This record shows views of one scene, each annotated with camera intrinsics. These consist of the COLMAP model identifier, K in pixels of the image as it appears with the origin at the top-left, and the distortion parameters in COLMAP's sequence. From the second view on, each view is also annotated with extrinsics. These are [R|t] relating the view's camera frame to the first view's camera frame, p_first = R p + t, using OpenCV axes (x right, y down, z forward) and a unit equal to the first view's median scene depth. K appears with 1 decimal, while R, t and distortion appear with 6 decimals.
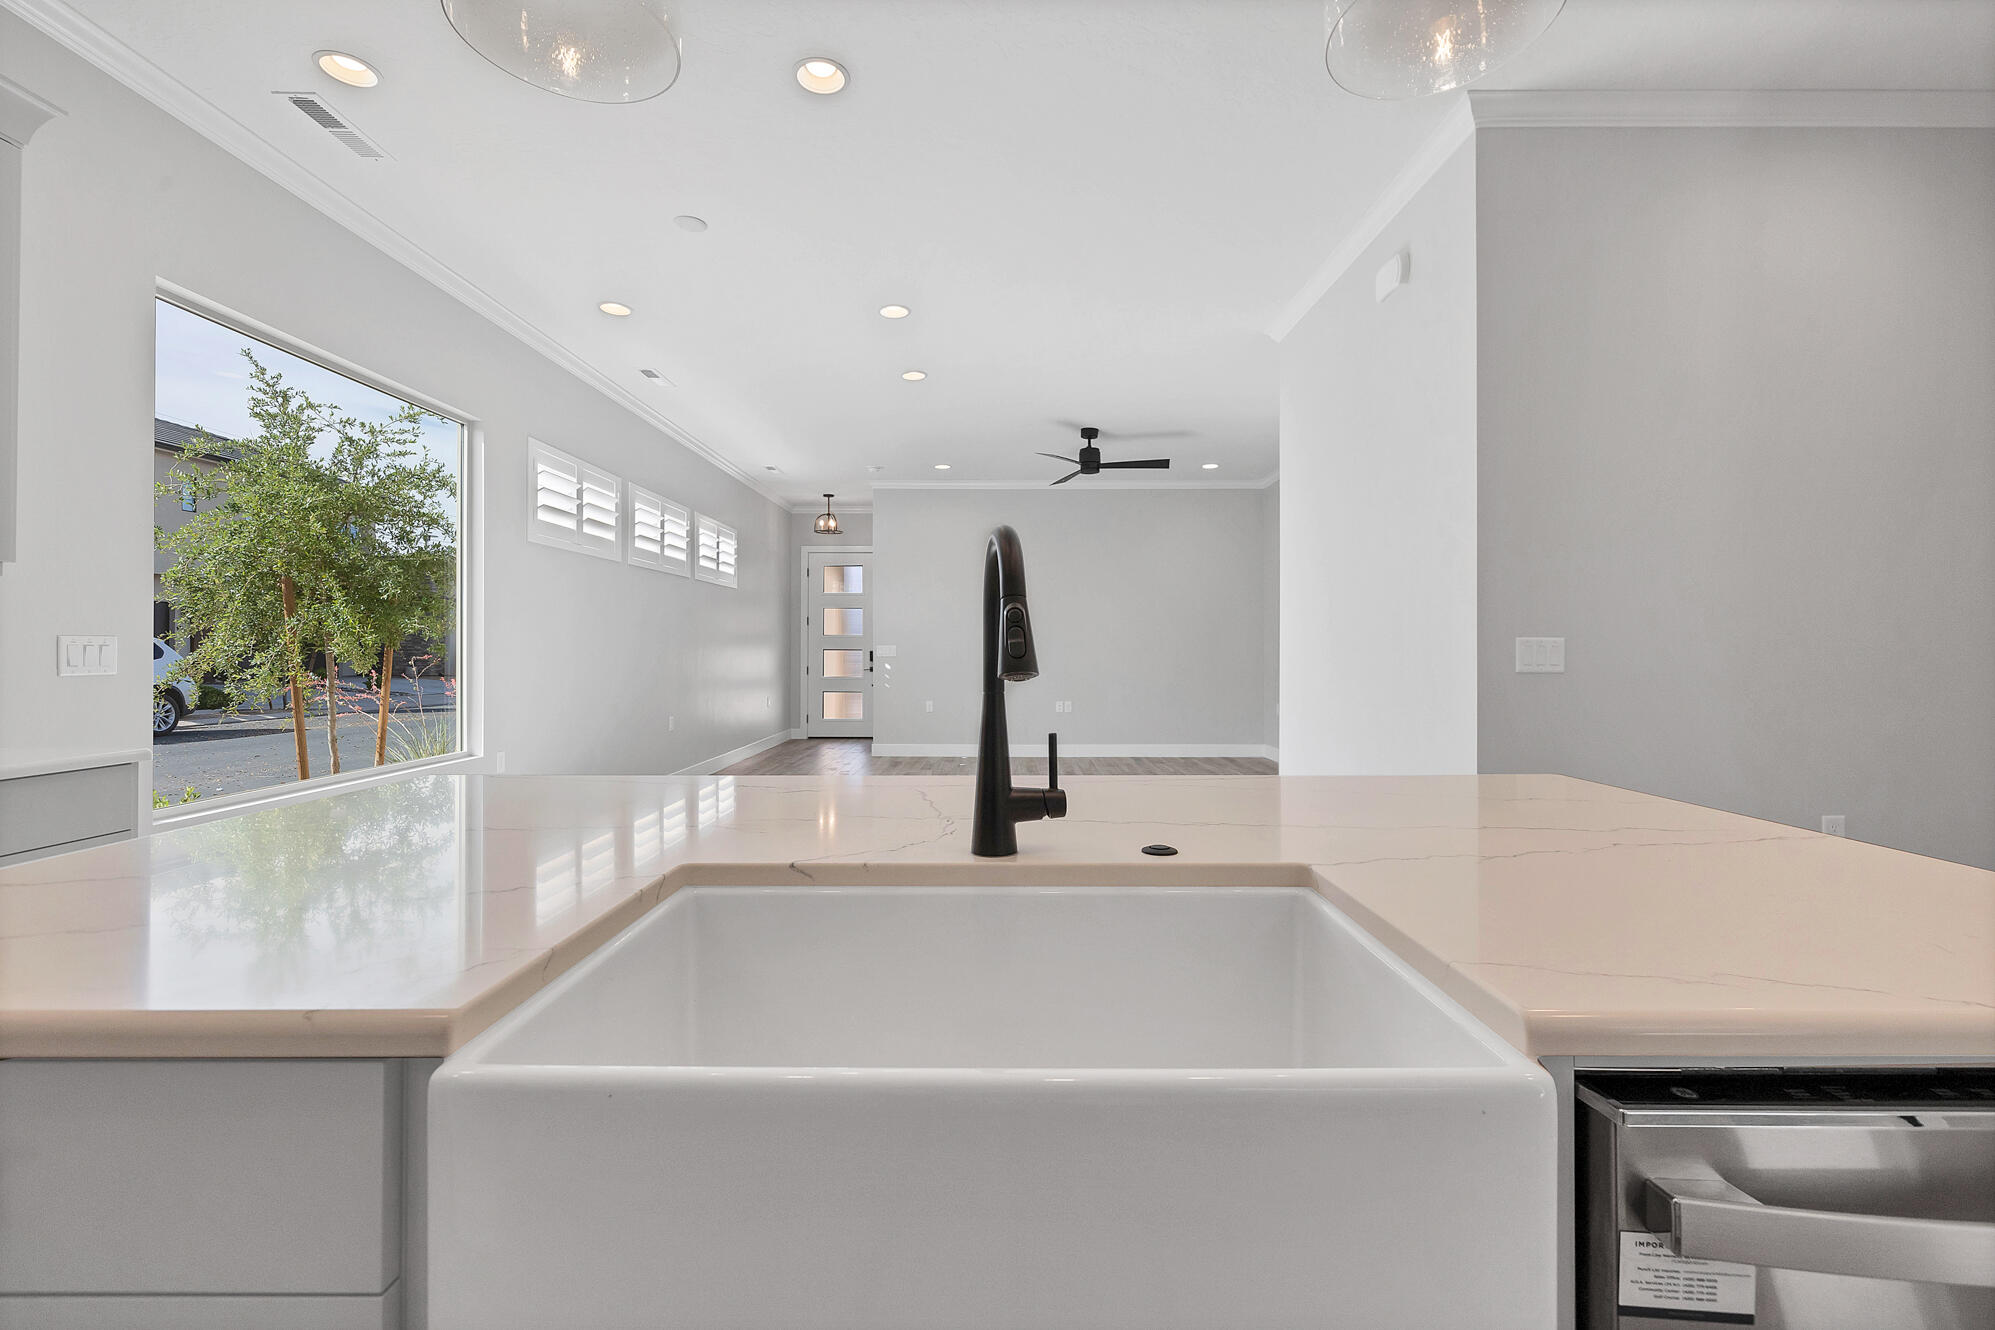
lens RADIAL K [[865.4, 0, 1002.5], [0, 865.4, 647.3], [0, 0, 1]] dist [-0.001628, -0.000056]
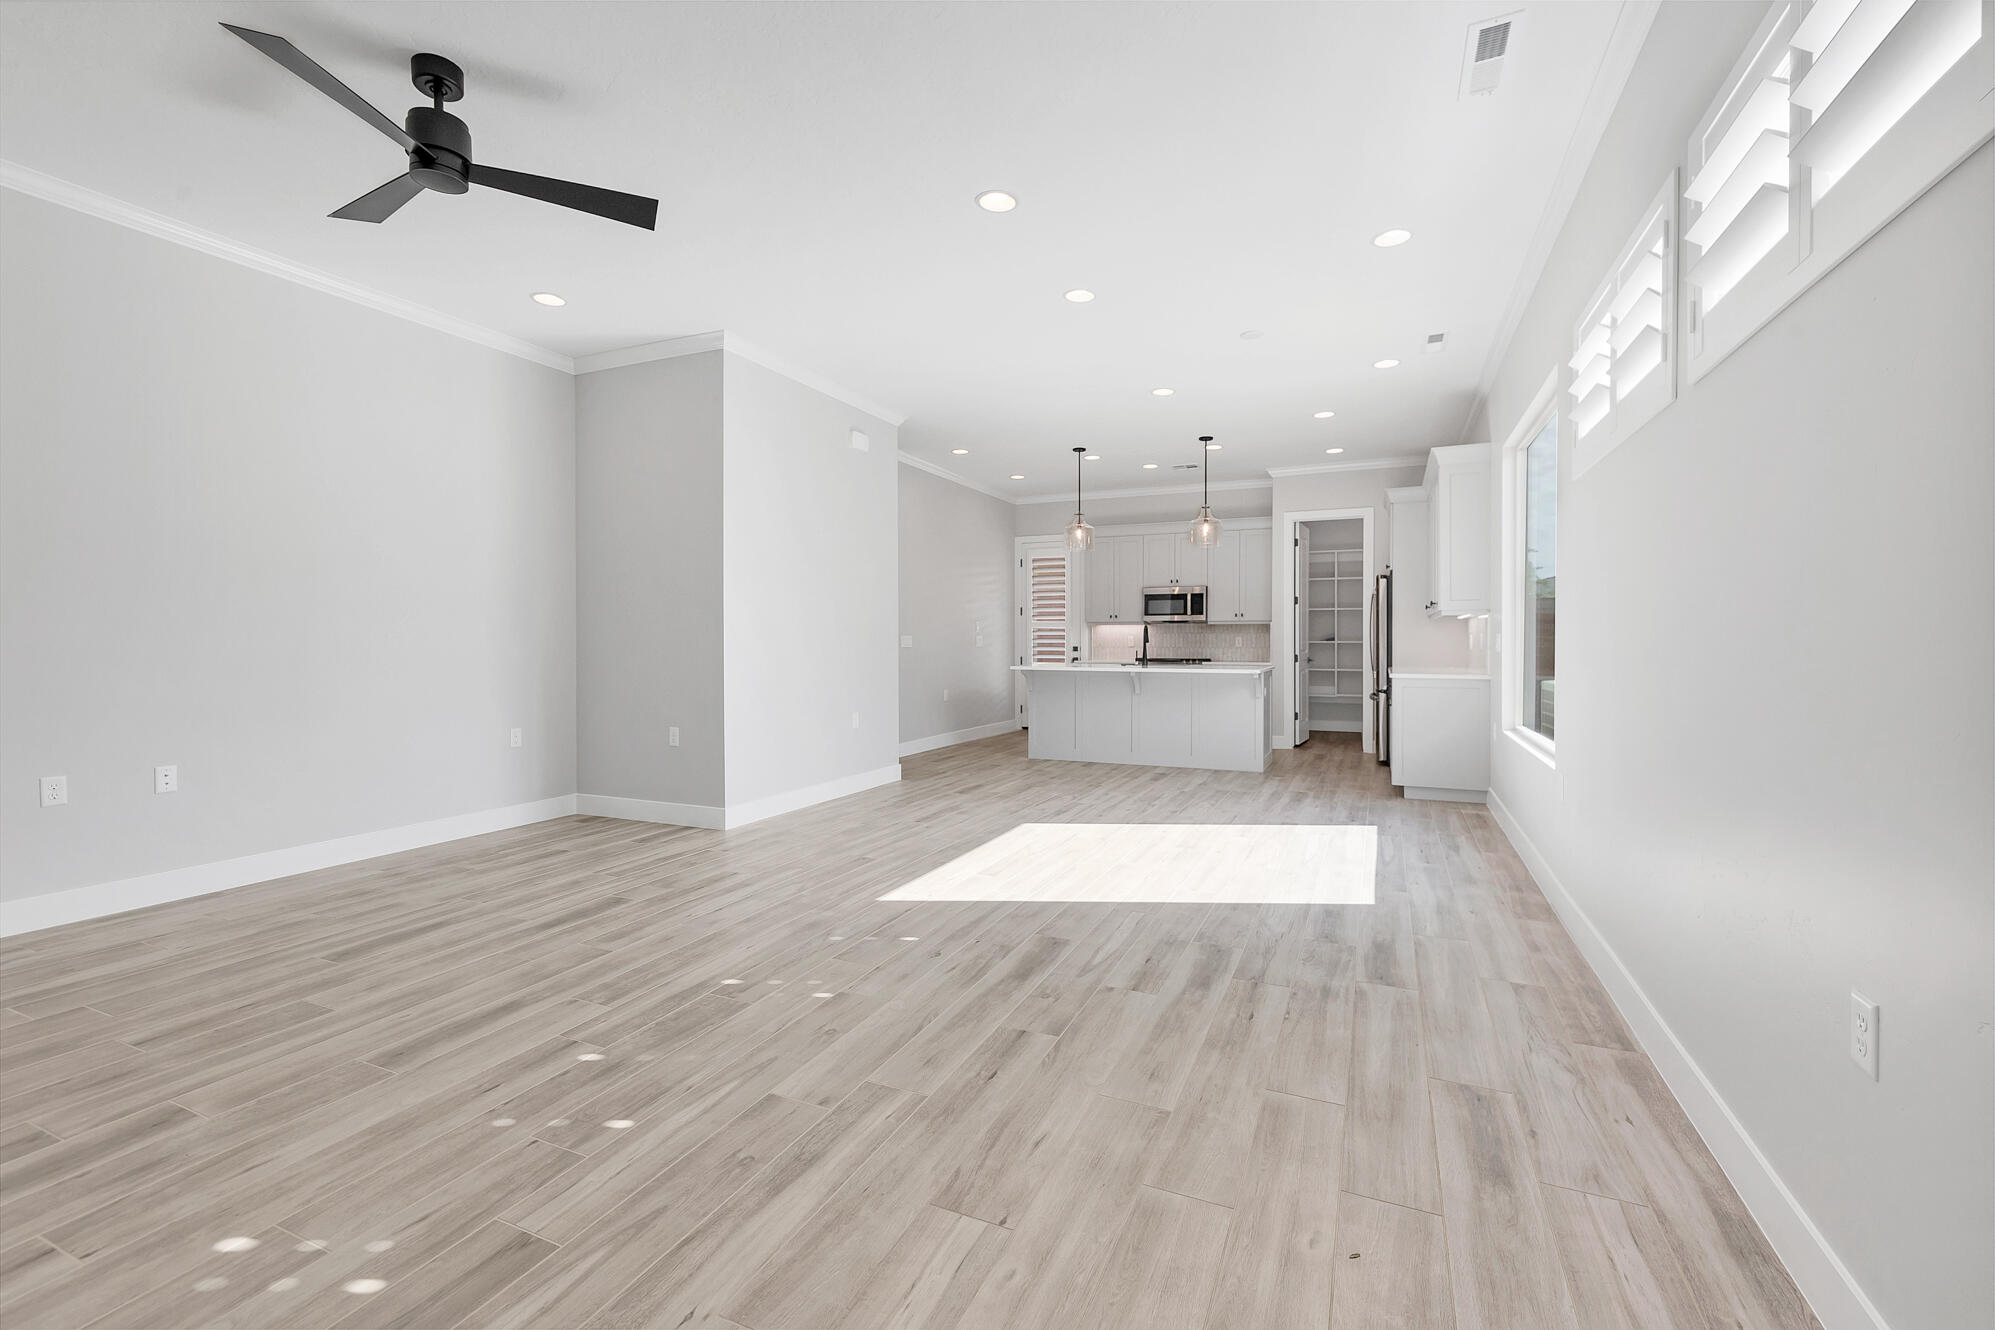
lens RADIAL K [[833.7, 0, 1008.6], [0, 833.7, 637.4], [0, 0, 1]] dist [-0.000865, 0.000200]
pose [[-0.912530, 0.000236, 0.409009, -0.347999], [-0.002370, 0.999980, -0.005864, 0.004952], [-0.409002, -0.006320, -0.912512, 1.508579]]
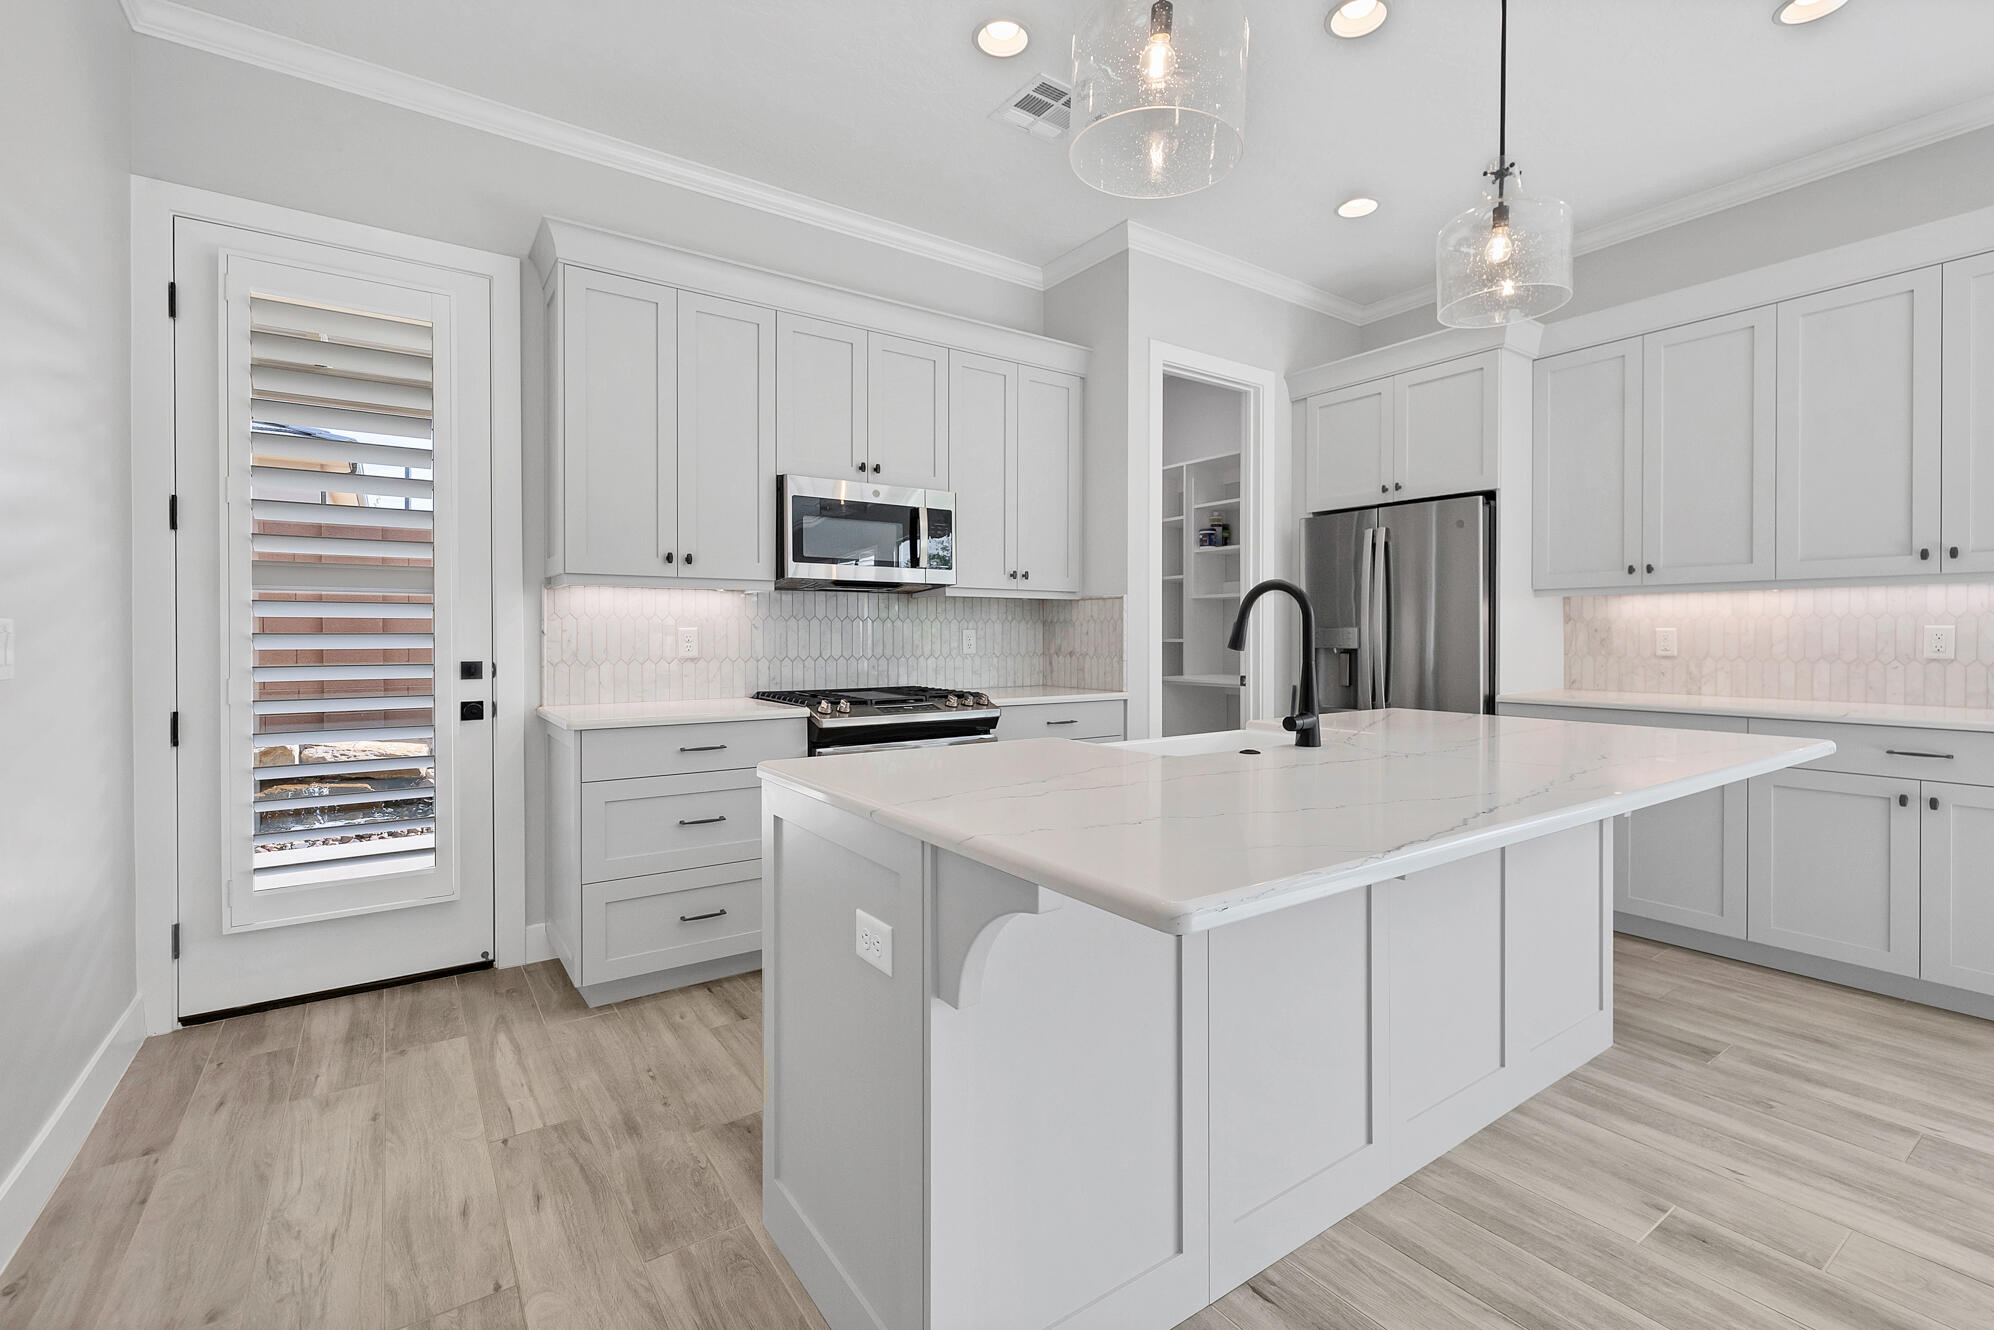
lens RADIAL K [[874.0, 0, 994.4], [0, 874.0, 637.6], [0, 0, 1]] dist [0.001427, 0.000060]
pose [[-0.822785, 0.000130, -0.568352, 0.303111], [0.001501, 0.999997, -0.001945, 0.000642], [0.568350, -0.002453, -0.822783, 0.395716]]
